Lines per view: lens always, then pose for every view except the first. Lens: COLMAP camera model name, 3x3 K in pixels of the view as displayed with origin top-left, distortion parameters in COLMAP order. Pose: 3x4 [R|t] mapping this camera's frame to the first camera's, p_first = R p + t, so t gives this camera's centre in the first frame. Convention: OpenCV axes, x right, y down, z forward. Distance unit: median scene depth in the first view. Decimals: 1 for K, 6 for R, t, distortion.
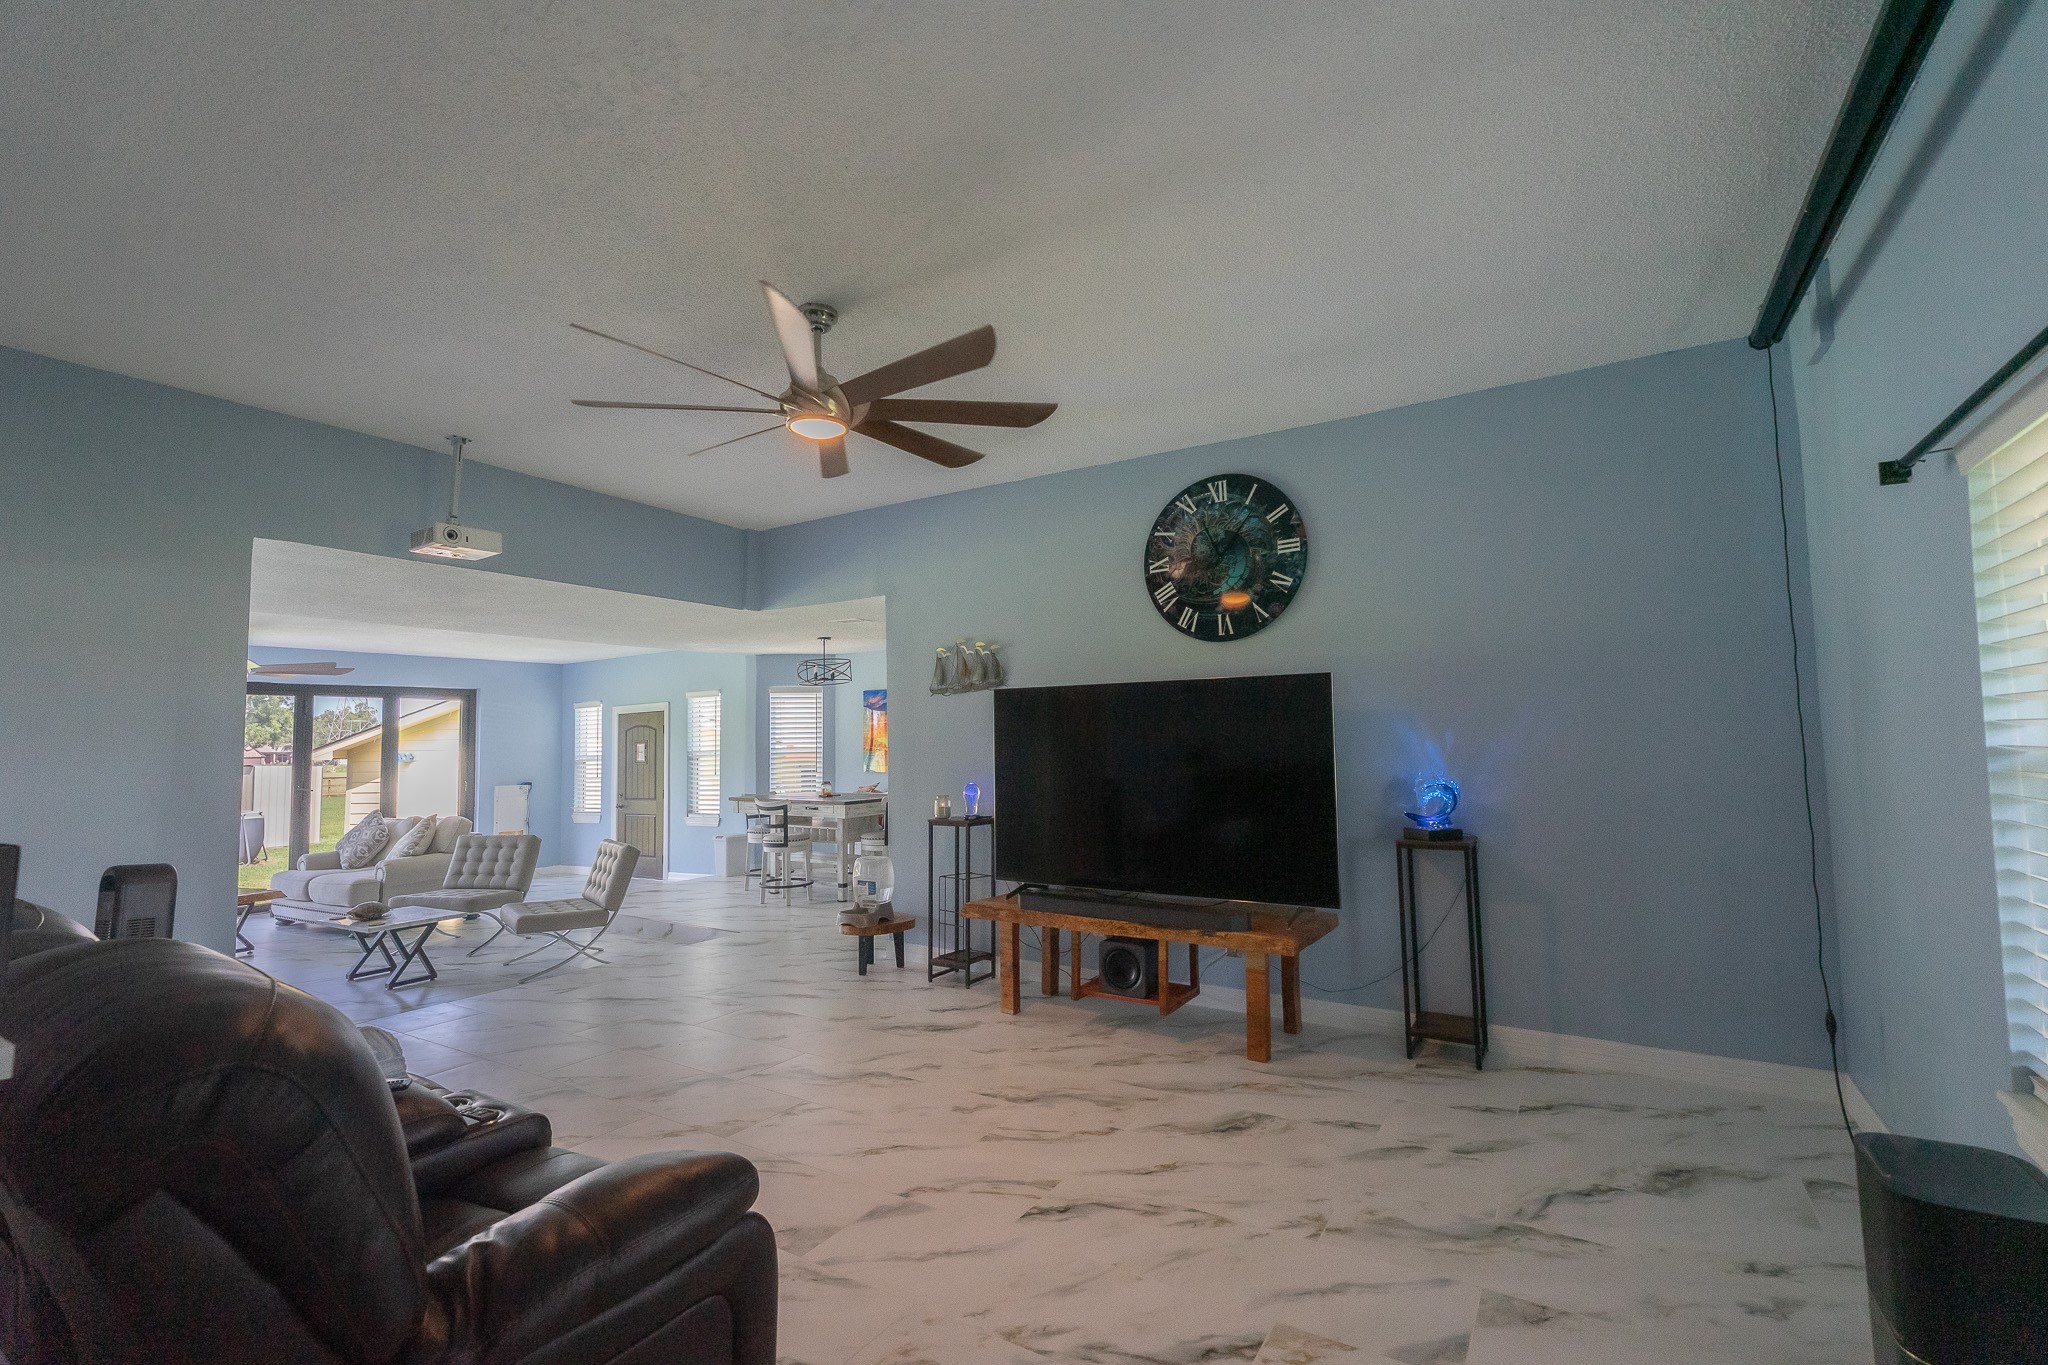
lens RADIAL K [[898.0, 0, 1020.9], [0, 898.0, 667.5], [0, 0, 1]] dist [-0.004087, -0.000183]
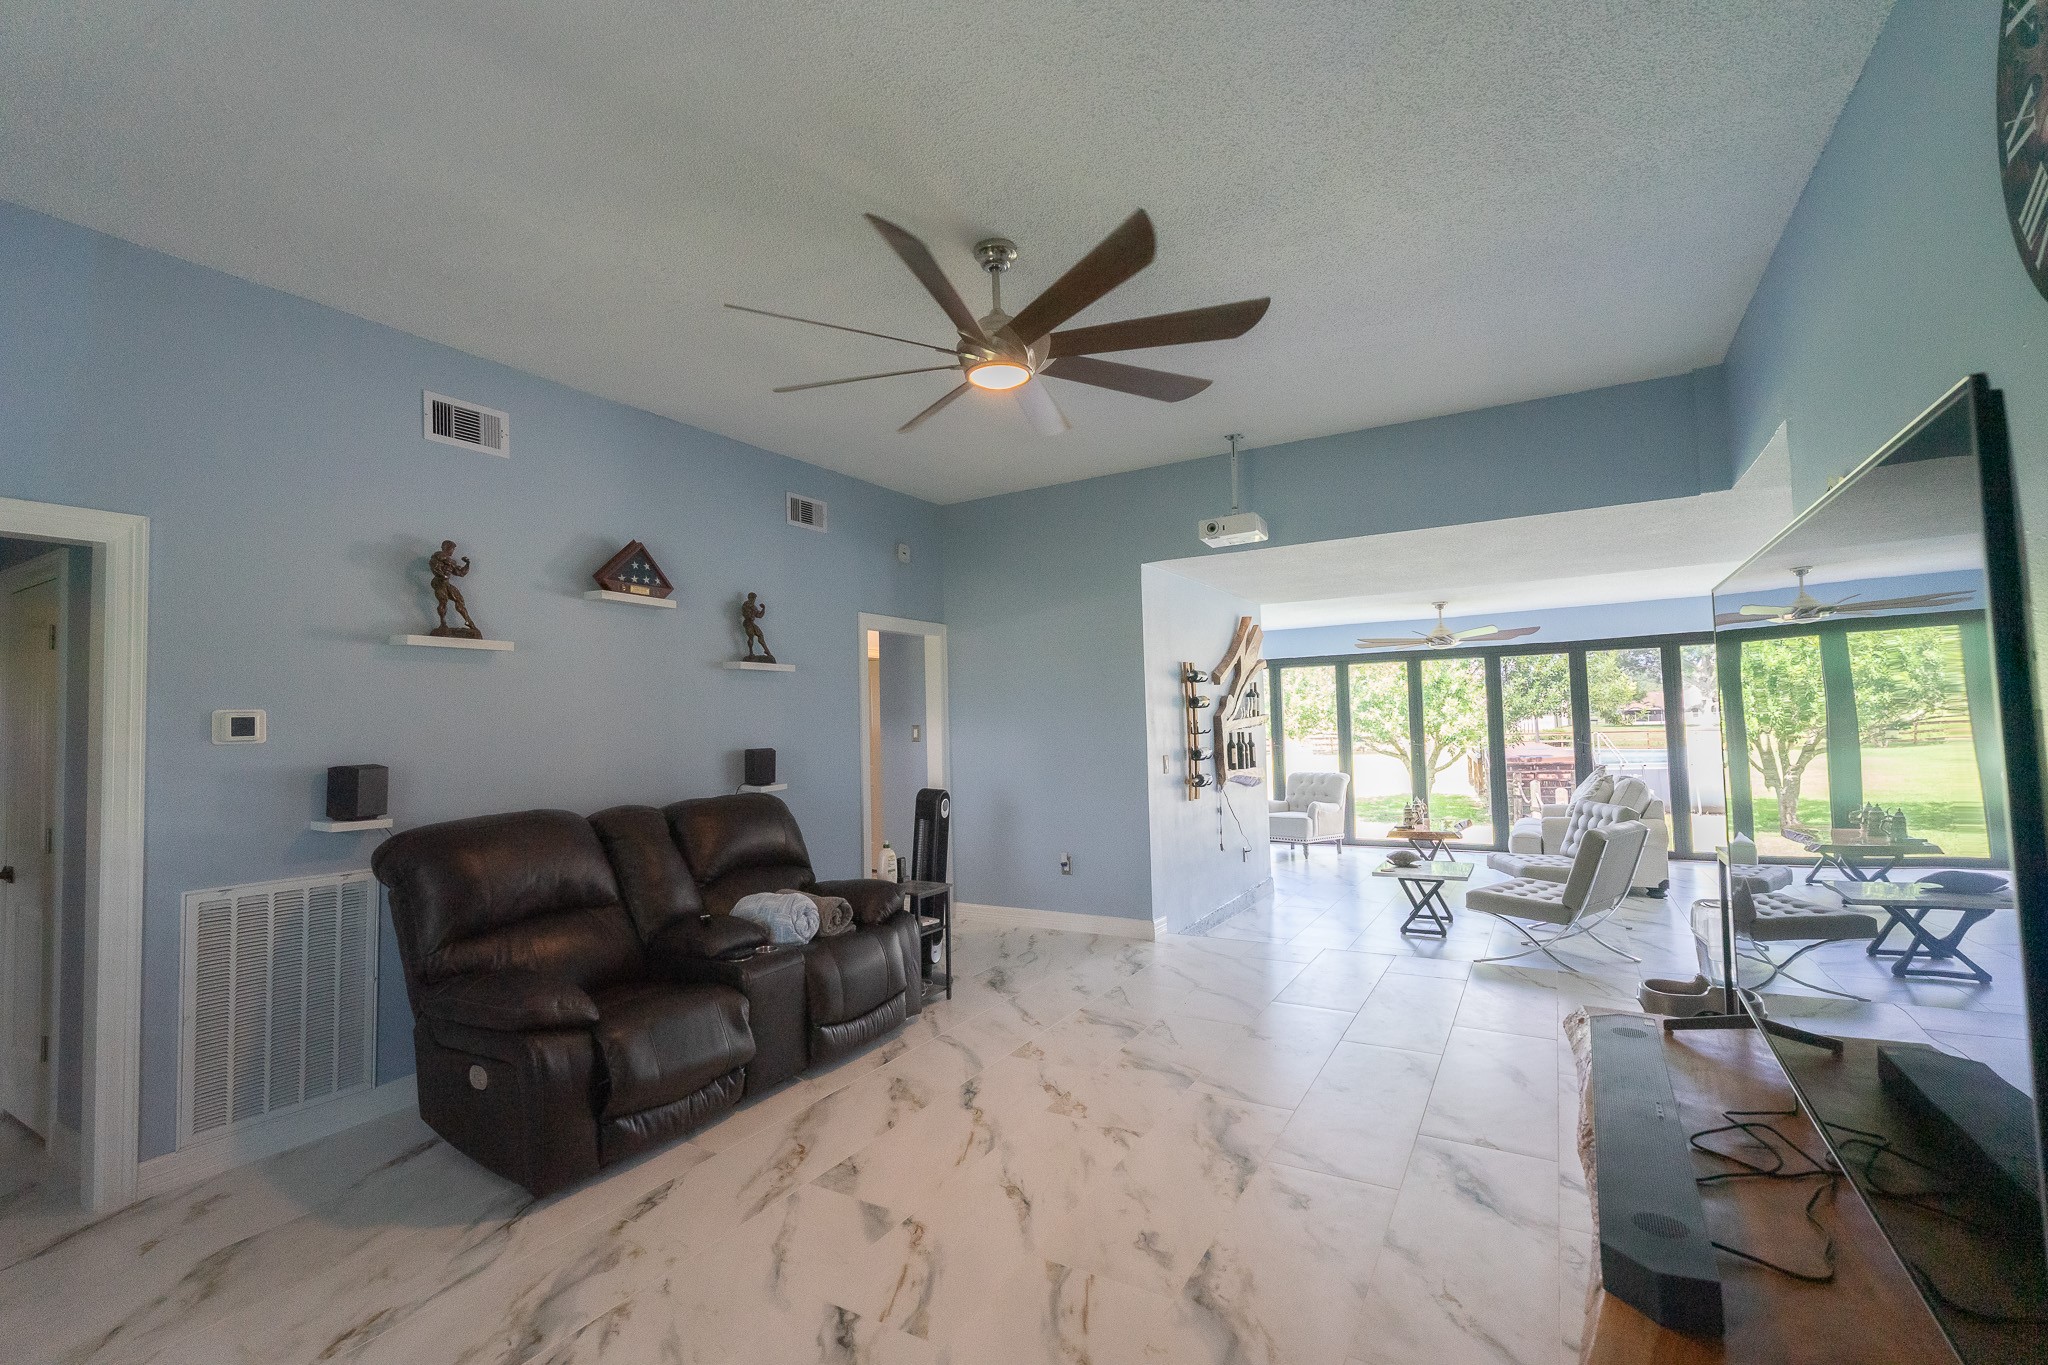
lens RADIAL K [[898.0, 0, 1009.1], [0, 898.0, 685.2], [0, 0, 1]] dist [-0.004087, -0.000183]
pose [[0.023868, -0.028571, -0.999307, 0.468487], [0.114459, 0.993097, -0.025659, 0.047156], [0.993141, -0.113767, 0.026974, 0.666565]]
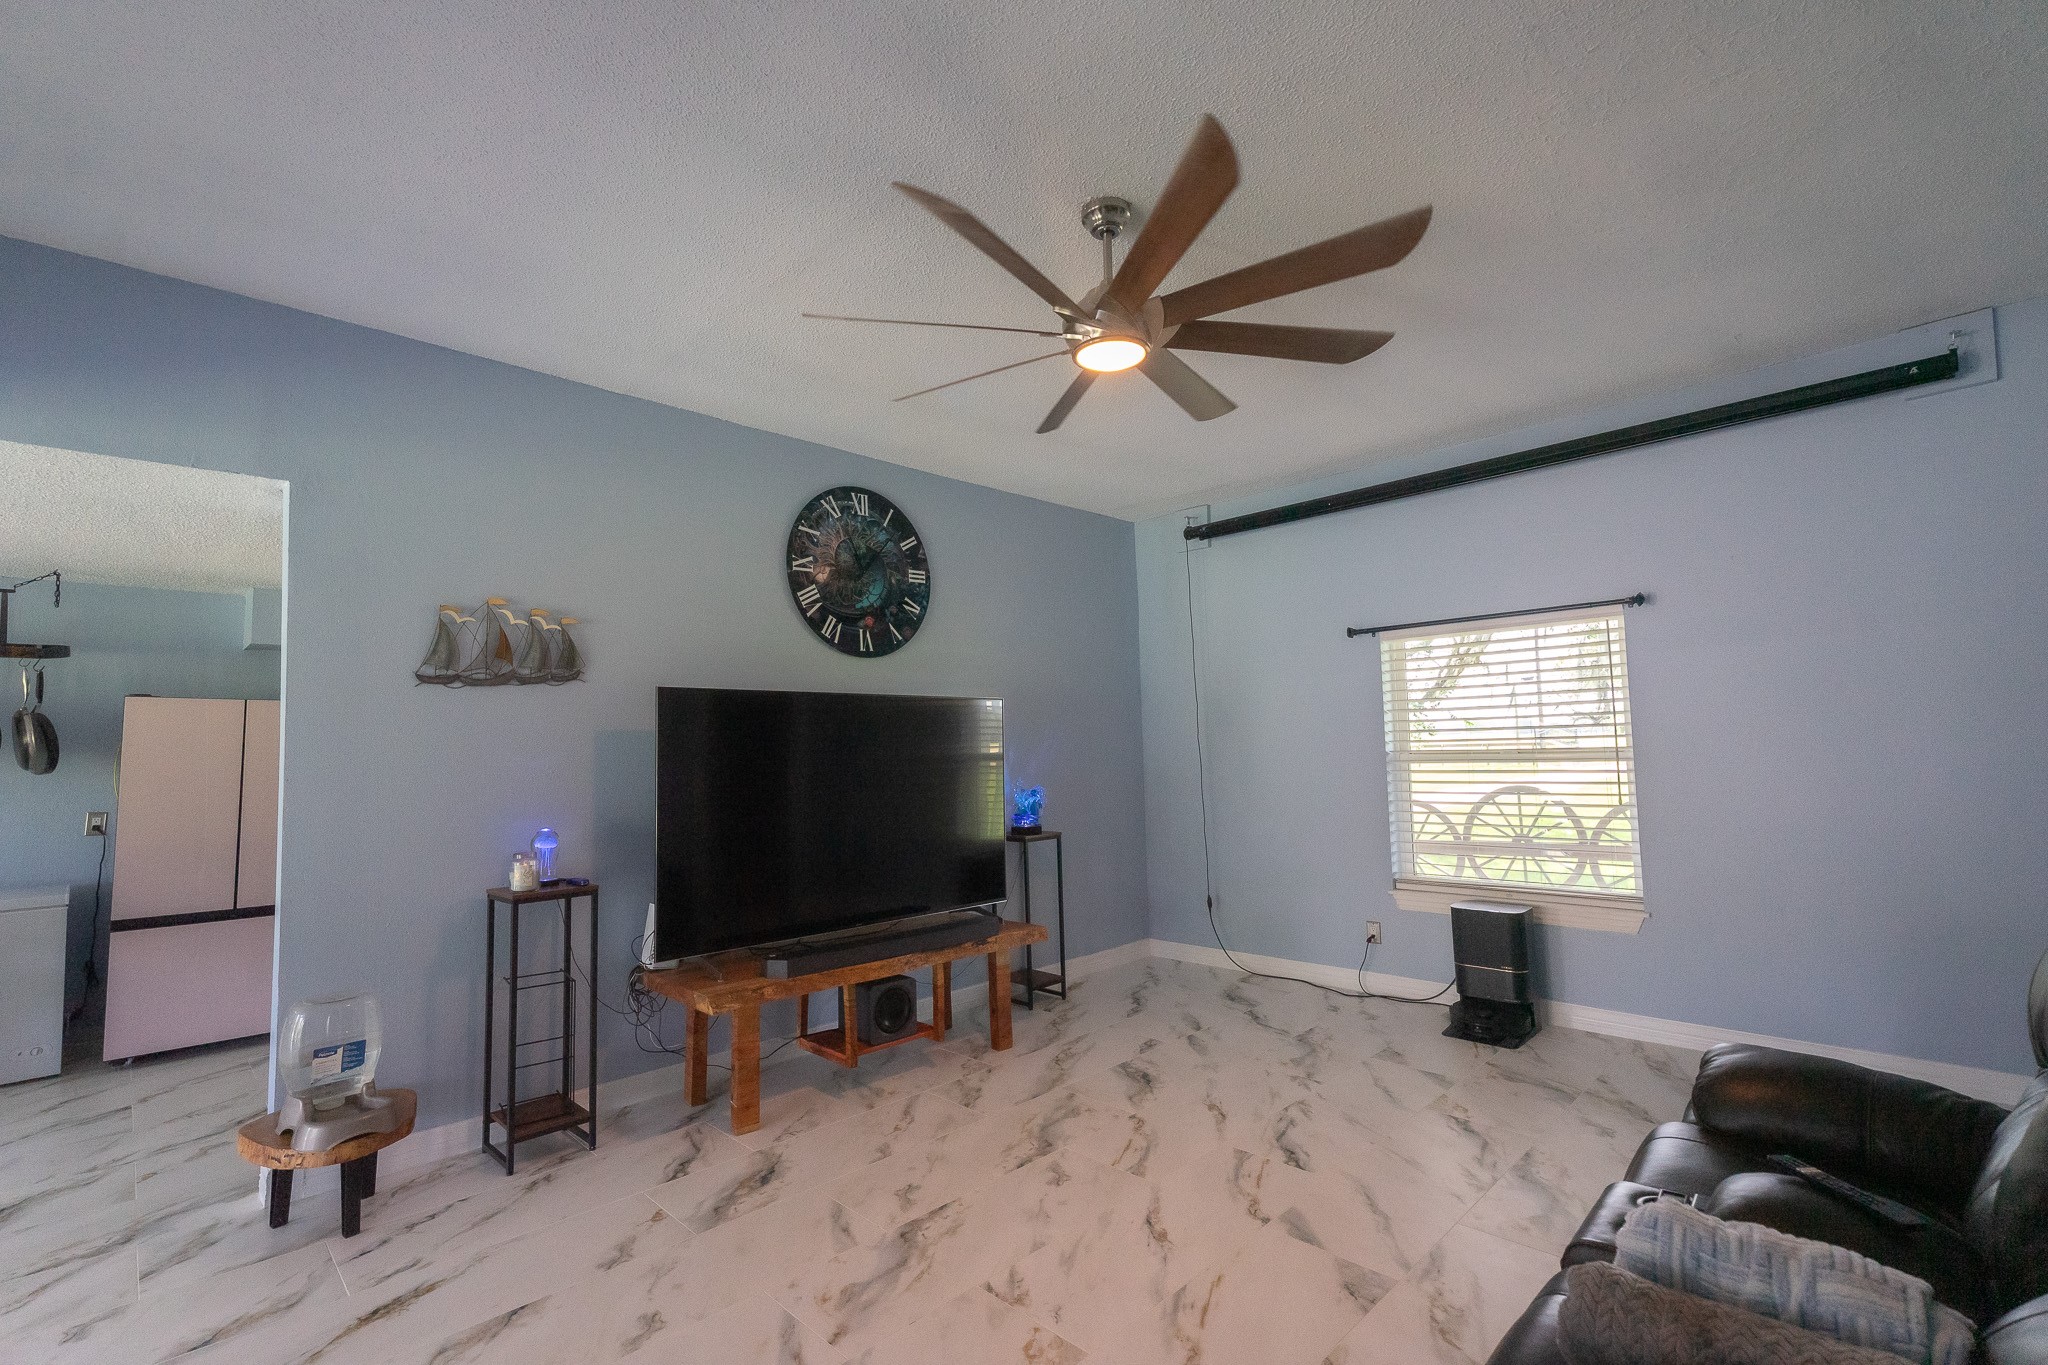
lens RADIAL K [[898.0, 0, 1003.1], [0, 898.0, 668.1], [0, 0, 1]] dist [-0.004087, -0.000183]
pose [[0.239707, 0.094311, 0.966254, -0.693778], [-0.061428, 0.994750, -0.081853, 0.054249], [-0.968900, -0.039734, 0.244241, 0.620842]]
